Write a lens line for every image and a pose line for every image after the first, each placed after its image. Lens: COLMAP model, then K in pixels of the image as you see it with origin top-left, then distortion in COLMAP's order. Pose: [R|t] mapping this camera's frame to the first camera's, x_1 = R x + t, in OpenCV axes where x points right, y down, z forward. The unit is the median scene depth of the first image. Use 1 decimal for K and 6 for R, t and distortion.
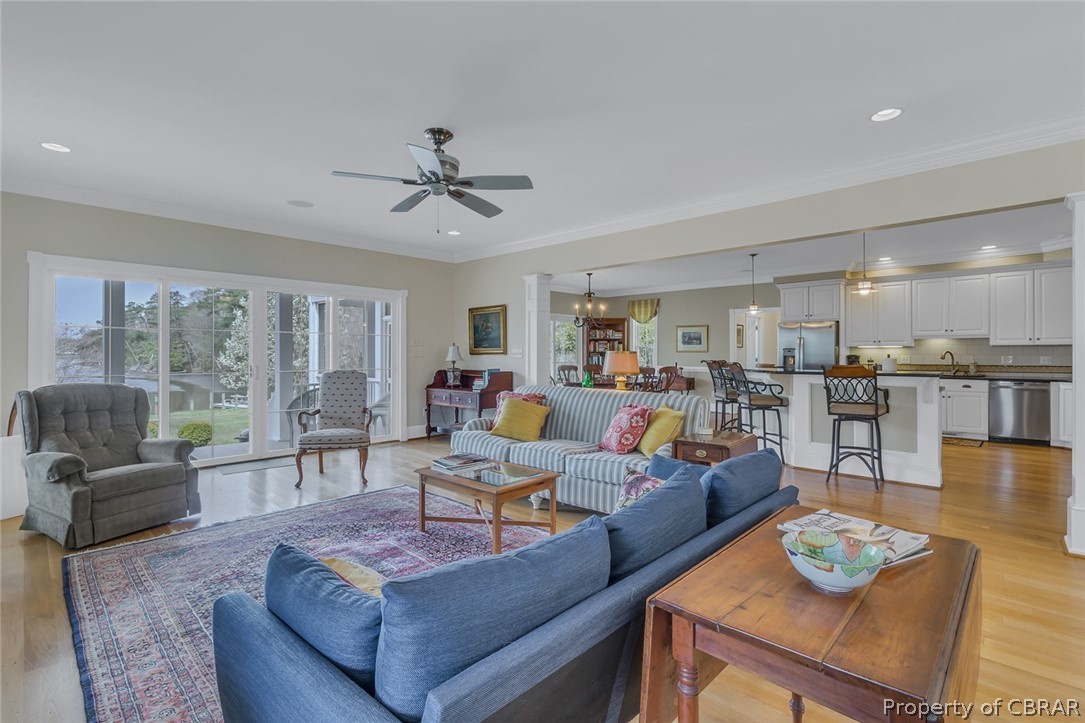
lens RADIAL K [[502.9, 0, 553.6], [0, 502.9, 352.0], [0, 0, 1]] dist [-0.000509, -0.000565]
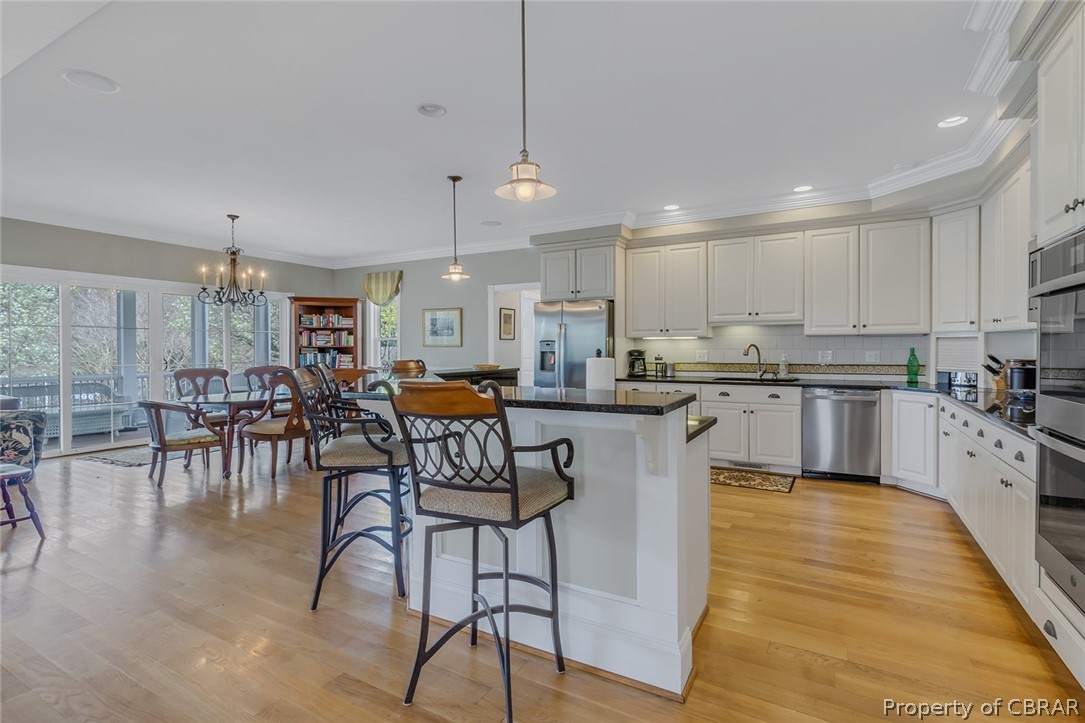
lens RADIAL K [[502.9, 0, 544.7], [0, 502.9, 354.8], [0, 0, 1]] dist [-0.000509, -0.000565]
pose [[0.973692, -0.006022, 0.227788, 0.366309], [0.002657, 0.999883, 0.015075, 0.002085], [-0.227852, -0.014073, 0.973594, 0.411370]]
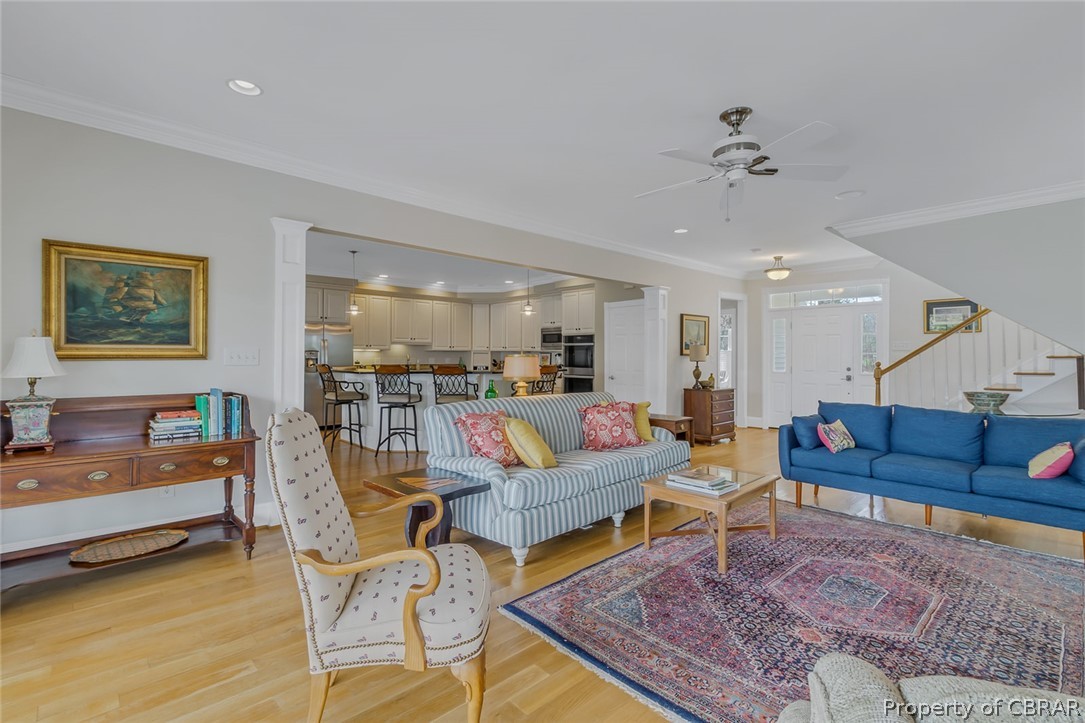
lens RADIAL K [[502.9, 0, 543.3], [0, 502.9, 357.5], [0, 0, 1]] dist [-0.000509, -0.000565]
pose [[0.062048, -0.003255, 0.998068, -0.520503], [-0.001455, 0.999993, 0.003352, 0.001455], [-0.998072, -0.001660, 0.062043, 0.590472]]
